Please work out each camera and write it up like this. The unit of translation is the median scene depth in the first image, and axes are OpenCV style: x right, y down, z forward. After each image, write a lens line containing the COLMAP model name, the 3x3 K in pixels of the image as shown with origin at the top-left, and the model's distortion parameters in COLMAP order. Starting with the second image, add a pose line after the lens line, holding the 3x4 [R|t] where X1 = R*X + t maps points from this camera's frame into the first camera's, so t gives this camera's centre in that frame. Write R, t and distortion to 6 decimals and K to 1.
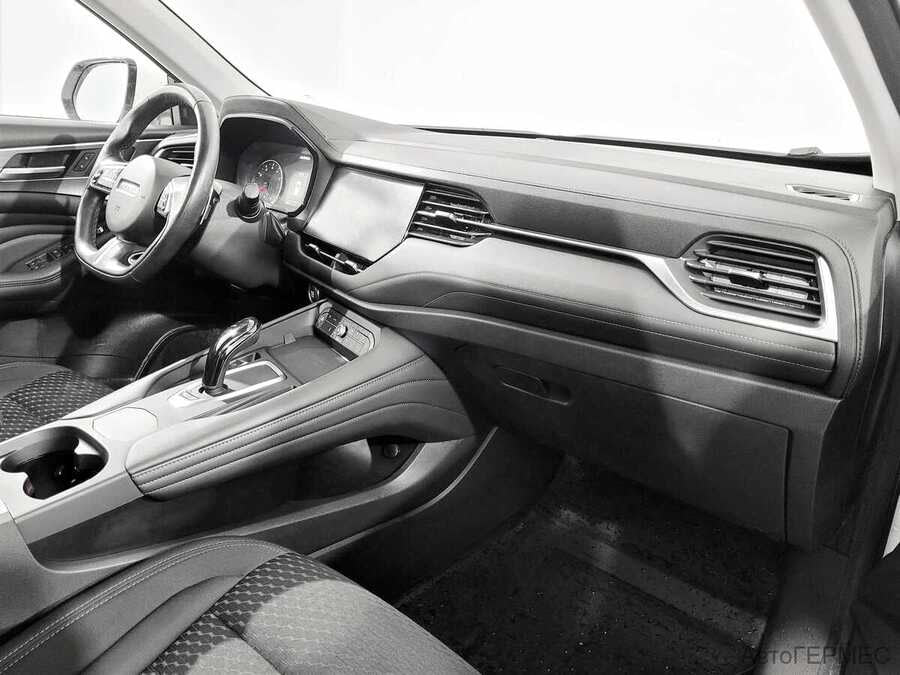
lens RADIAL K [[684.0, 0, 450.0], [0, 684.0, 337.5], [0, 0, 1]] dist [0.002717, 0.001250]
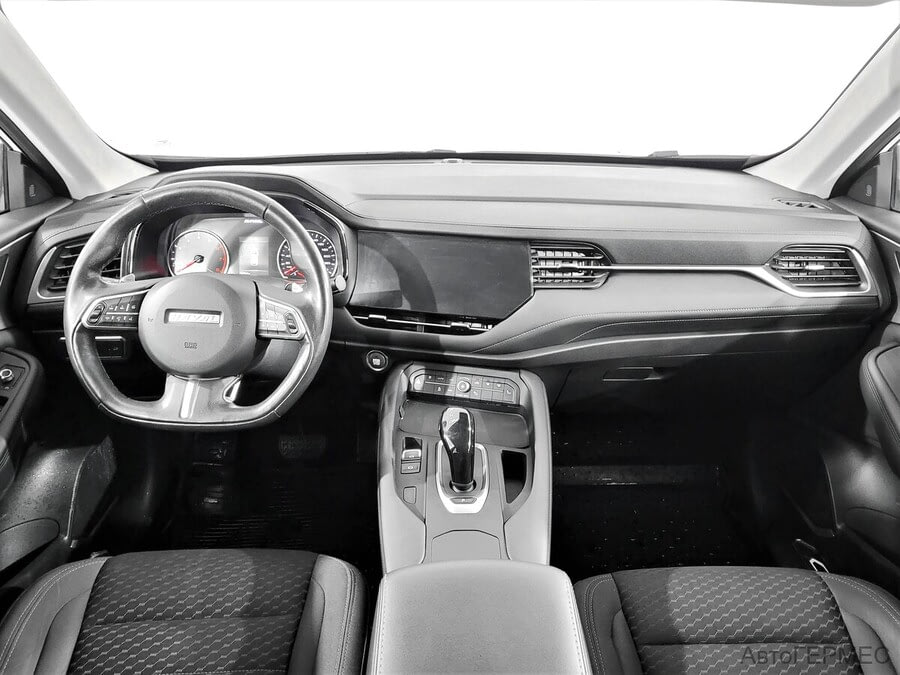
lens RADIAL K [[684.0, 0, 450.0], [0, 684.0, 337.5], [0, 0, 1]] dist [0.002717, 0.001250]
pose [[0.739063, -0.317190, 0.594287, -0.795926], [0.249406, 0.948356, 0.196003, -0.302291], [-0.625765, 0.003360, 0.780004, 0.171393]]
